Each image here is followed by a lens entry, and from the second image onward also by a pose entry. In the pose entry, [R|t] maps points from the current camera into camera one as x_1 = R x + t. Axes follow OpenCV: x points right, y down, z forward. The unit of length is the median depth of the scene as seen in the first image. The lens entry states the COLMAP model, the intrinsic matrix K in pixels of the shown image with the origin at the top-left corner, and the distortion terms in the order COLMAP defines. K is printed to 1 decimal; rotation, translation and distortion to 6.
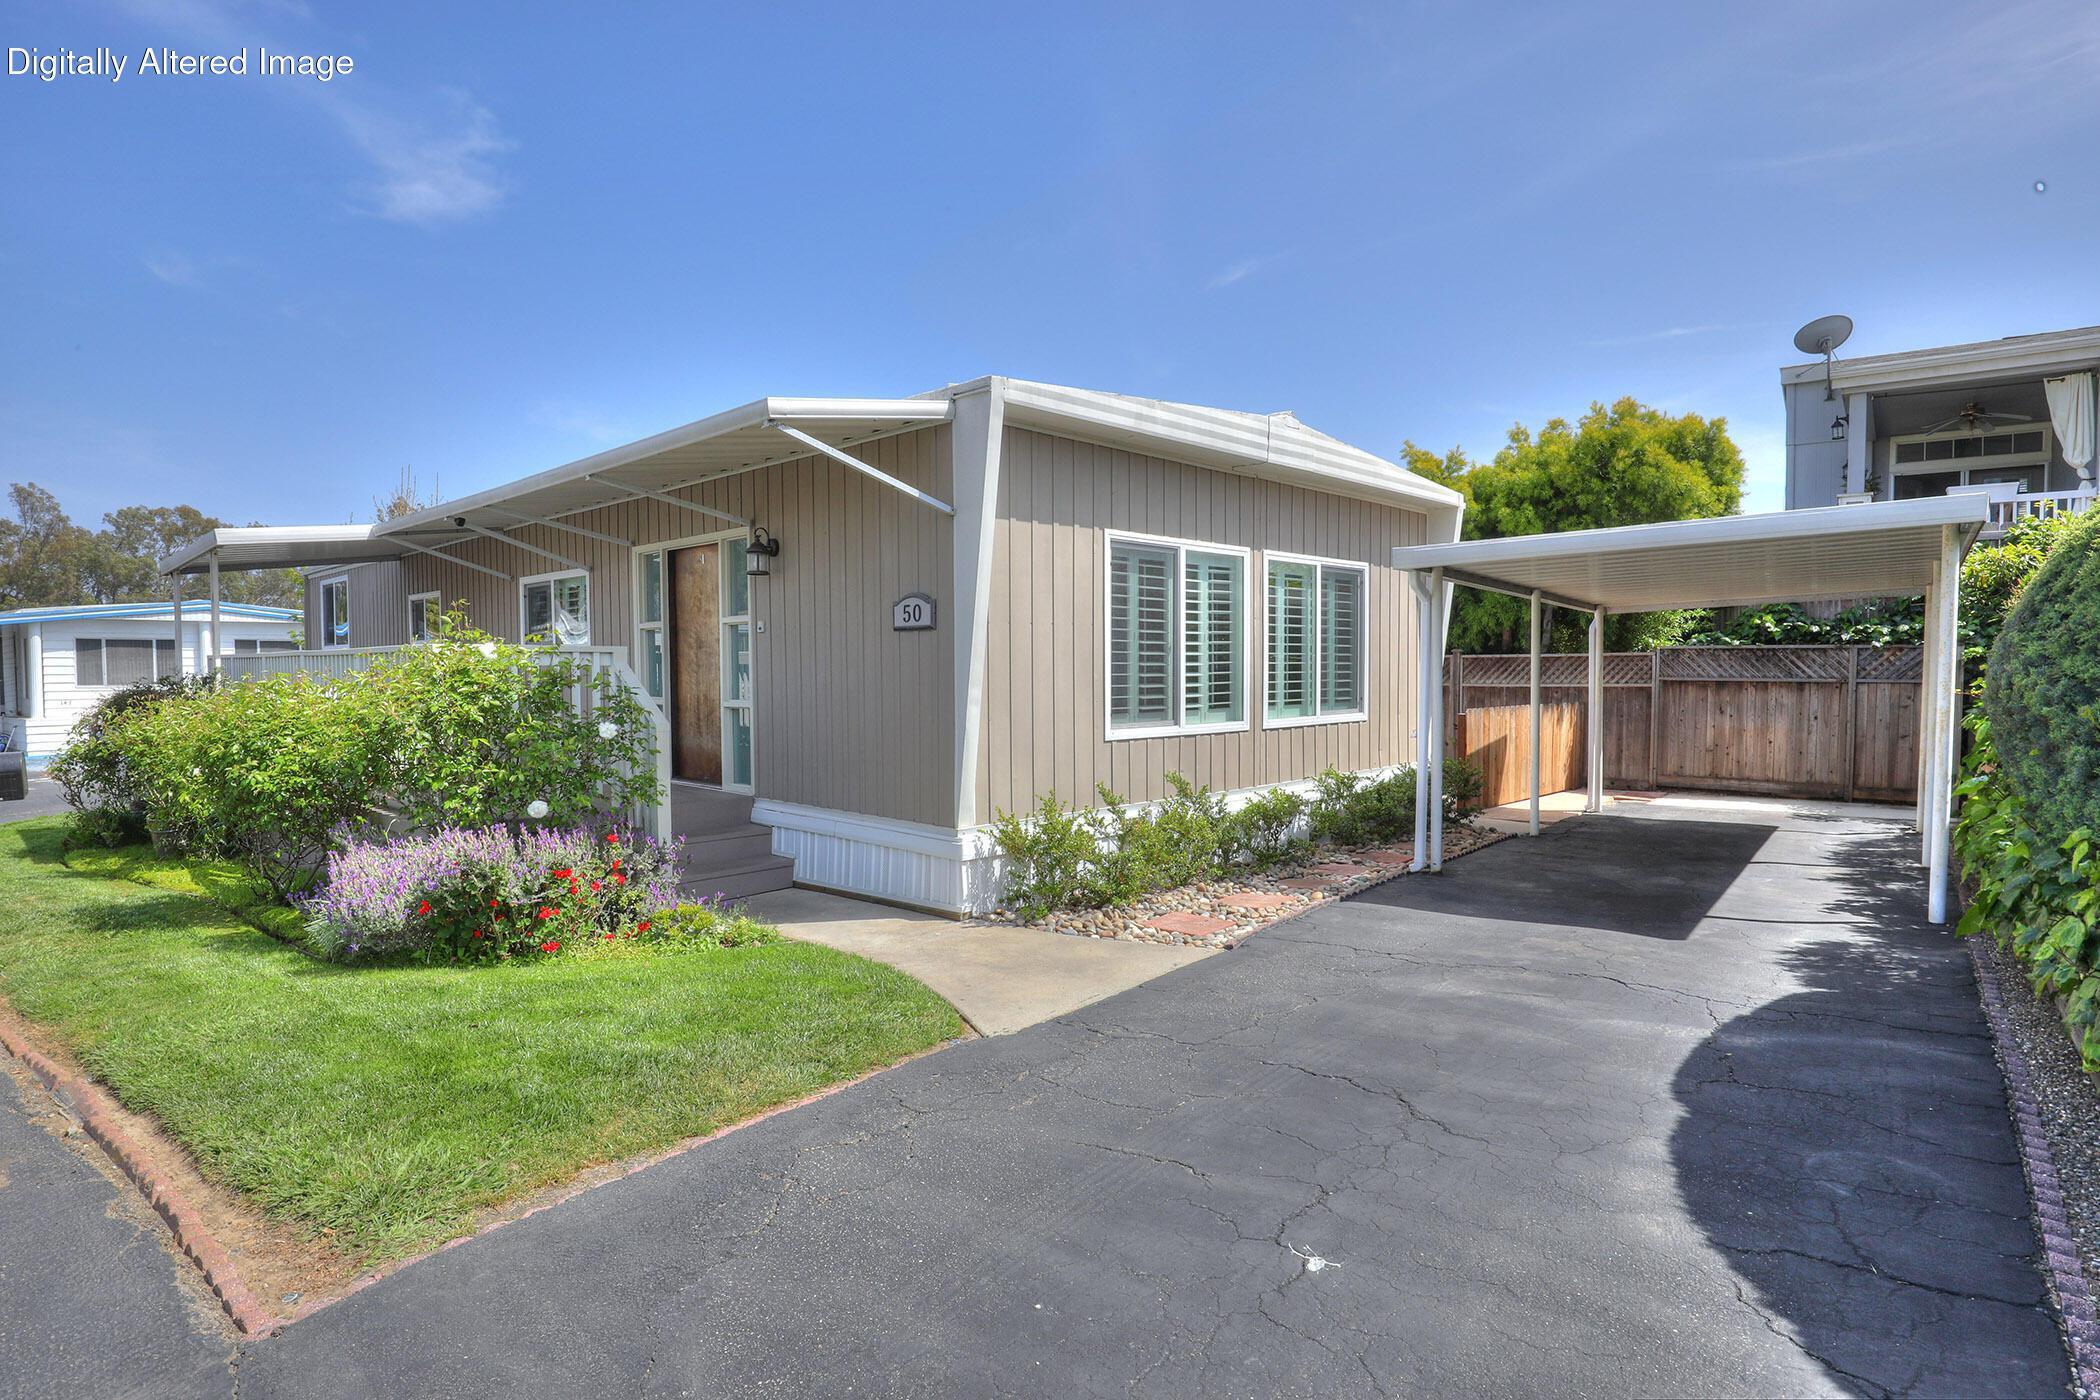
lens RADIAL K [[1149.9, 0, 1056.5], [0, 1149.9, 703.1], [0, 0, 1]] dist [-0.018657, 0.000605]
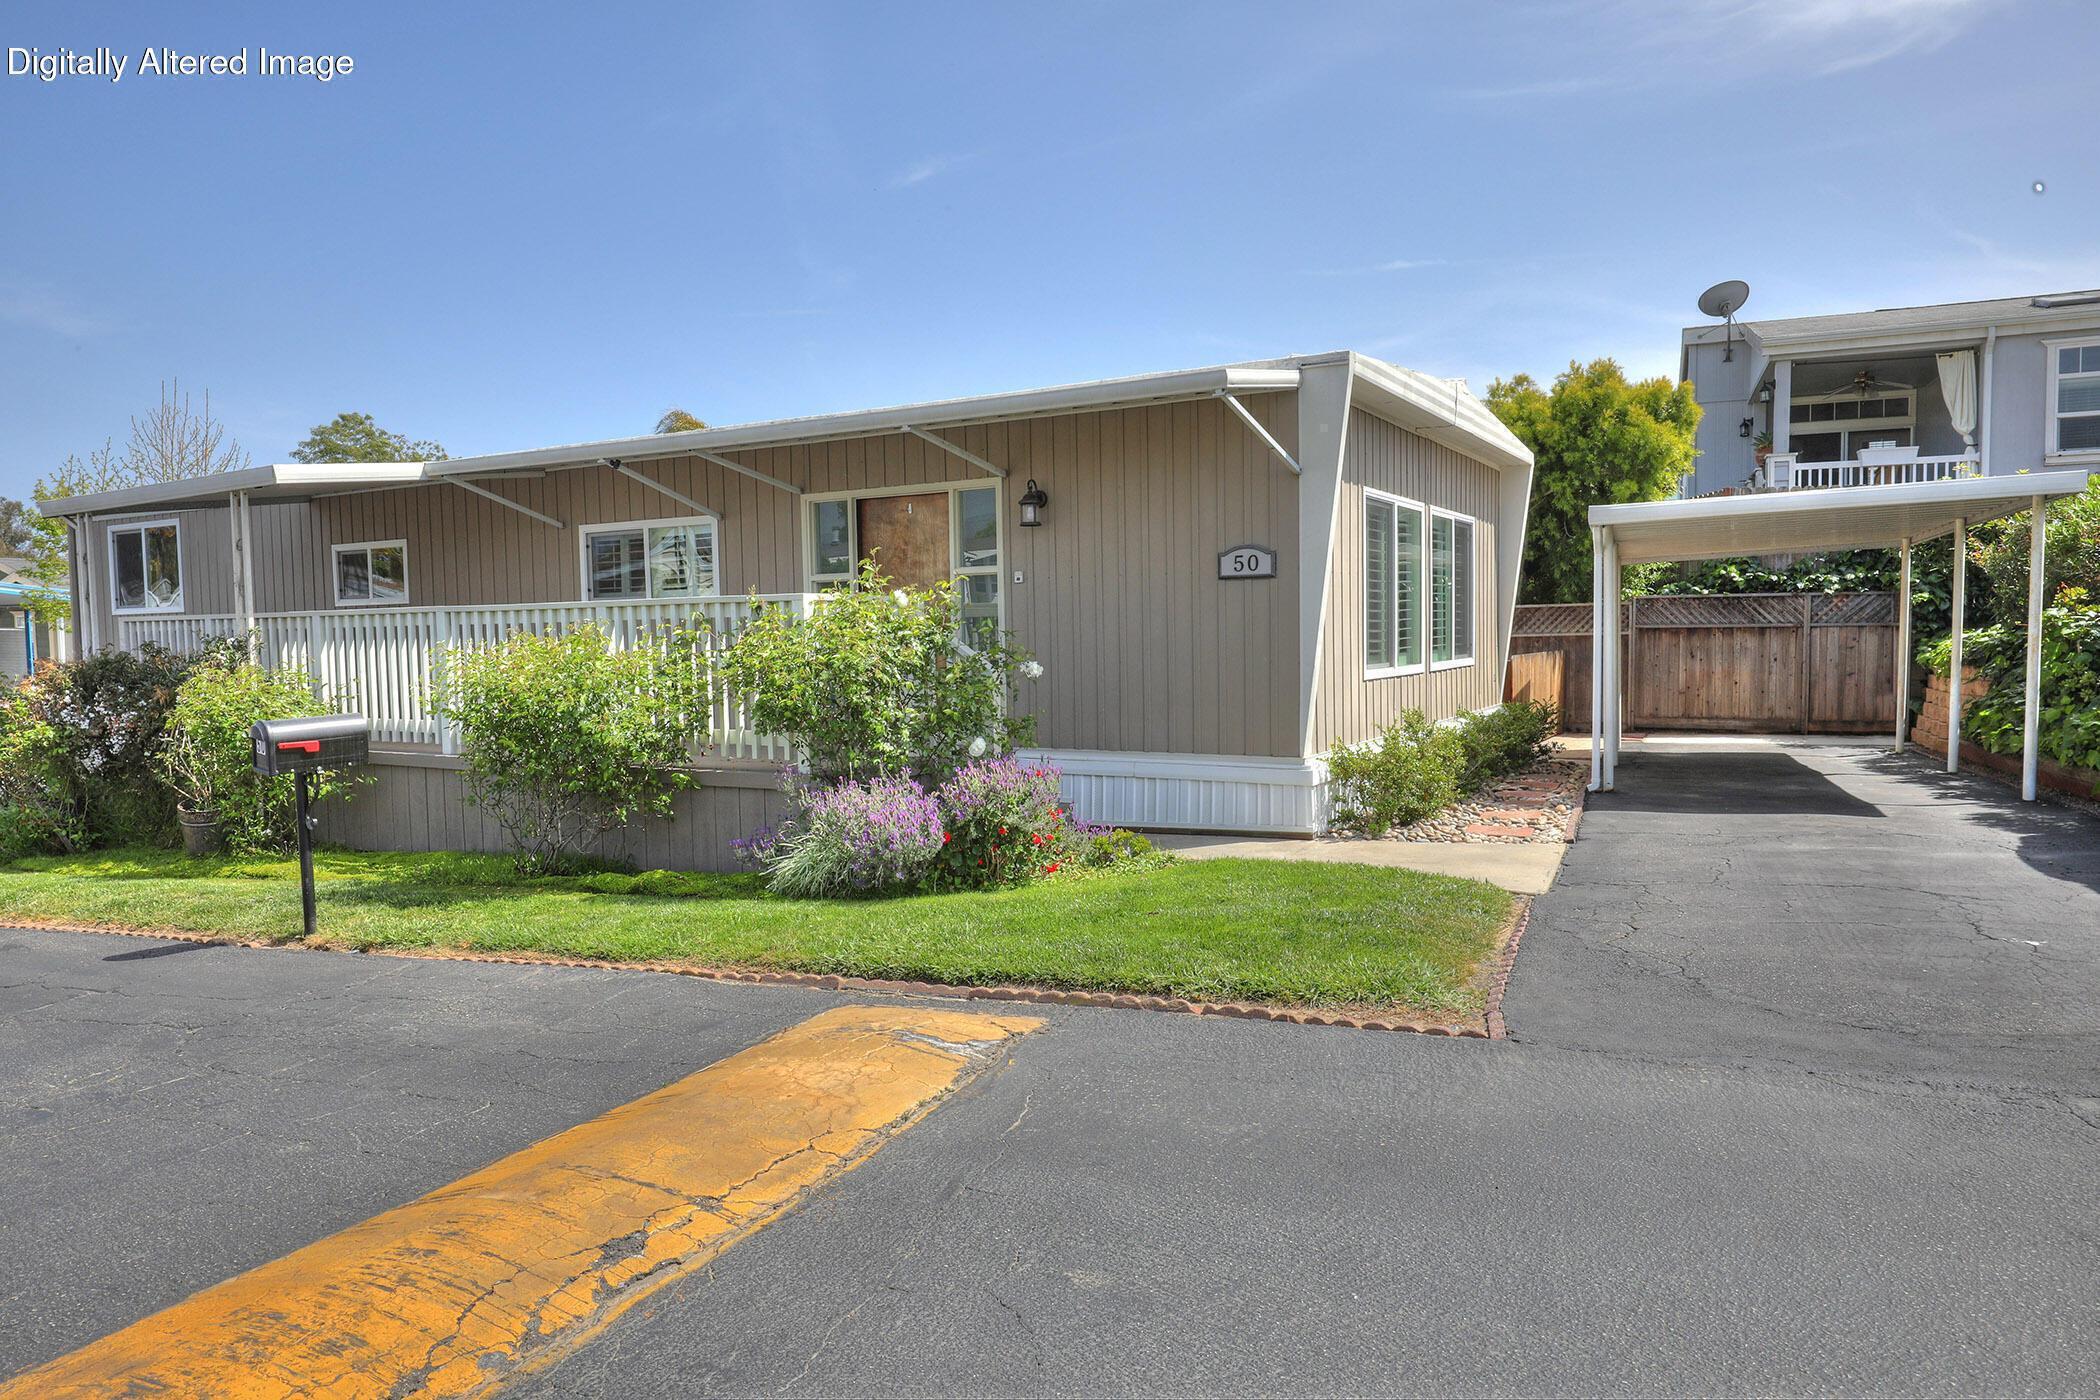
lens RADIAL K [[1412.8, 0, 1052.6], [0, 1412.8, 701.7], [0, 0, 1]] dist [0.005341, 0.001140]
pose [[0.965278, -0.025843, 0.259942, -0.360070], [0.021929, 0.999598, 0.017945, 0.013693], [-0.260302, -0.011621, 0.965457, -0.134841]]
